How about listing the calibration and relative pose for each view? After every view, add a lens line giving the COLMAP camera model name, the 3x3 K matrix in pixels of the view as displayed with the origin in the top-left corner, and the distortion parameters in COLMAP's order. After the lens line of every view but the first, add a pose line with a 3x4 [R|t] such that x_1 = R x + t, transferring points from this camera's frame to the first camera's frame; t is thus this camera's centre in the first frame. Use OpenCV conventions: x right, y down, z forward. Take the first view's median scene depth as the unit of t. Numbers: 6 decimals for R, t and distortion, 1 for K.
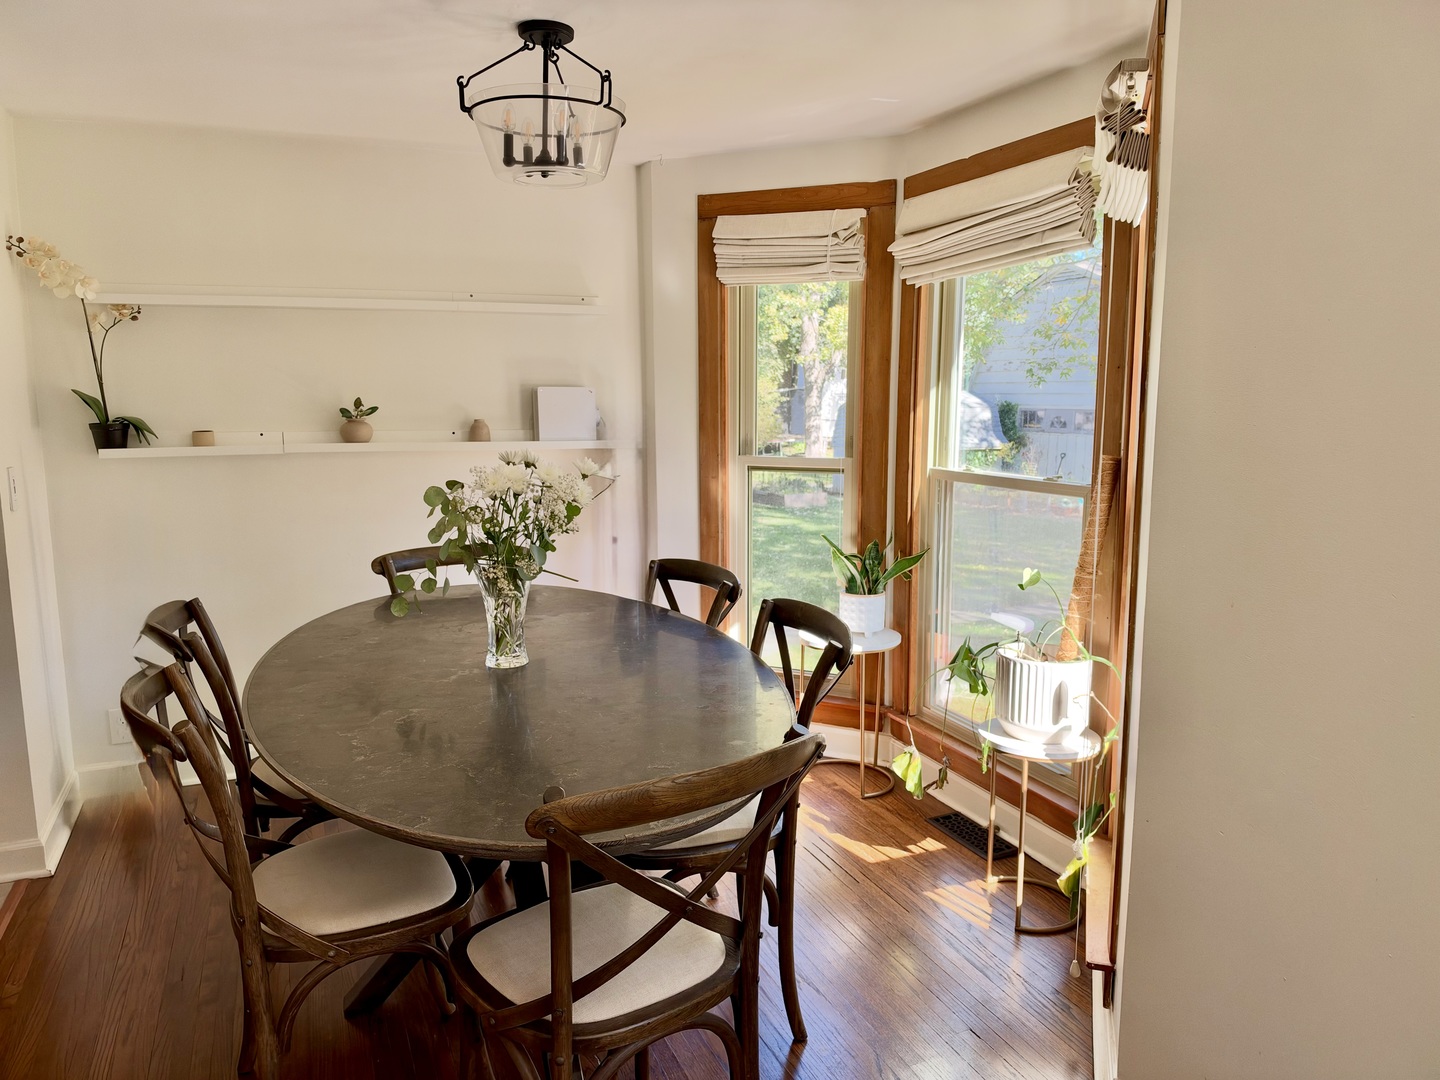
lens RADIAL K [[1016.3, 0, 720.0], [0, 1016.3, 540.0], [0, 0, 1]] dist [0.069605, -0.162607]
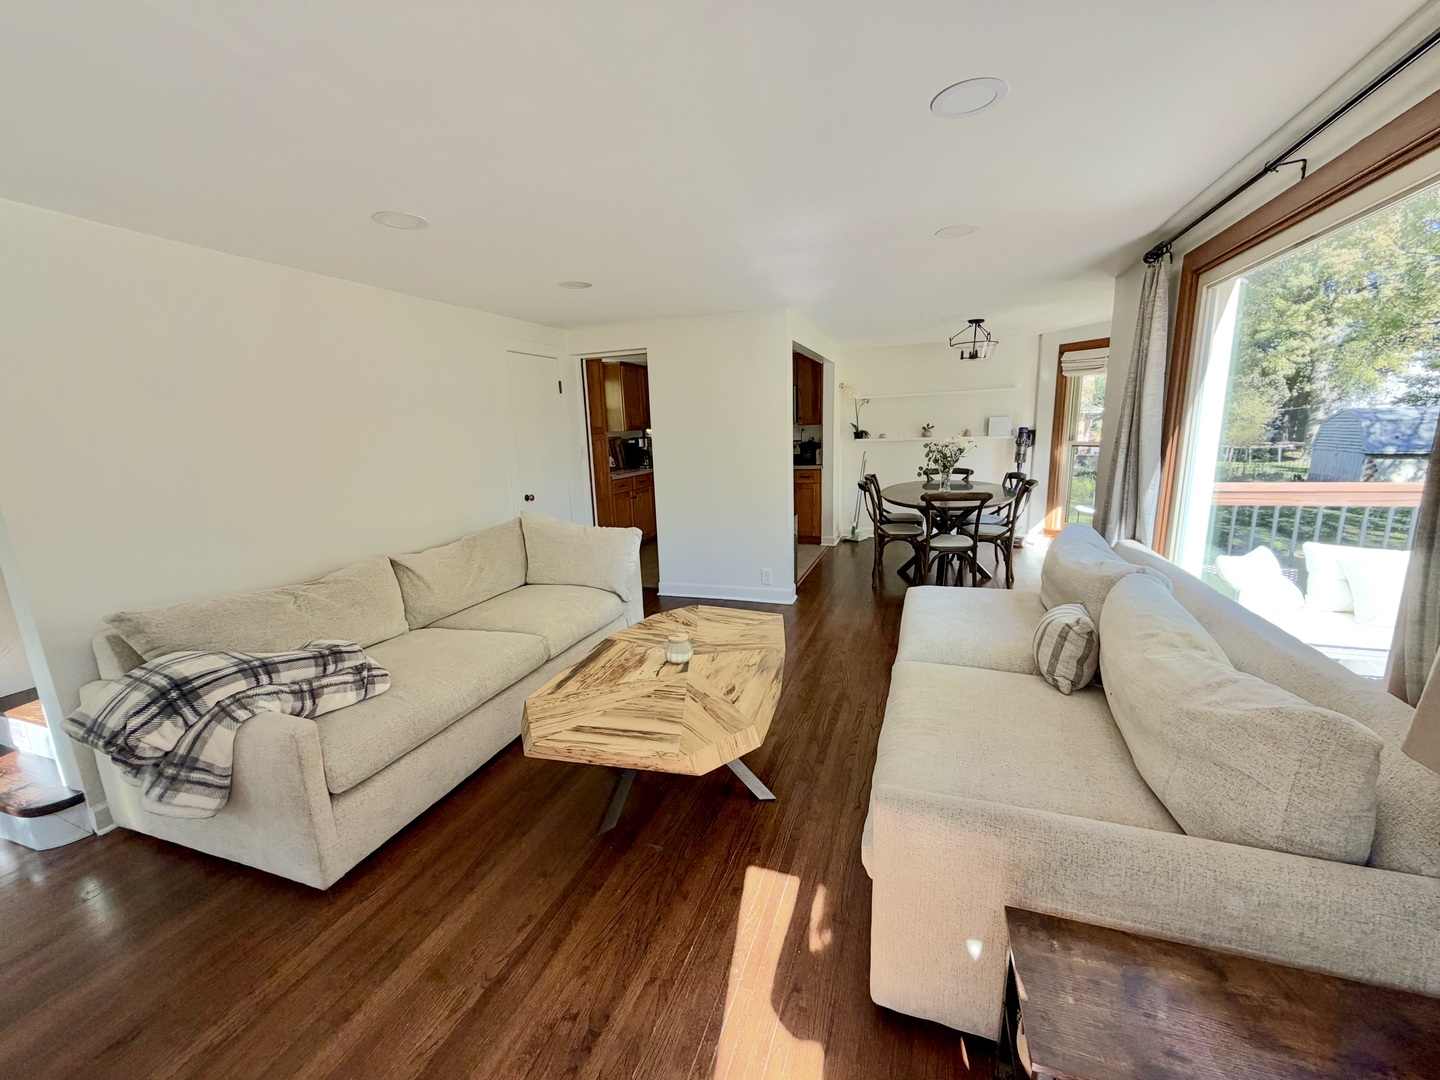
lens RADIAL K [[573.7, 0, 720.0], [0, 573.7, 540.0], [0, 0, 1]] dist [0.000480, -0.000044]
pose [[0.727056, 0.111742, -0.677424, 0.439312], [-0.071659, 0.993629, 0.086990, 0.117223], [0.682828, -0.014703, 0.730431, -0.781395]]
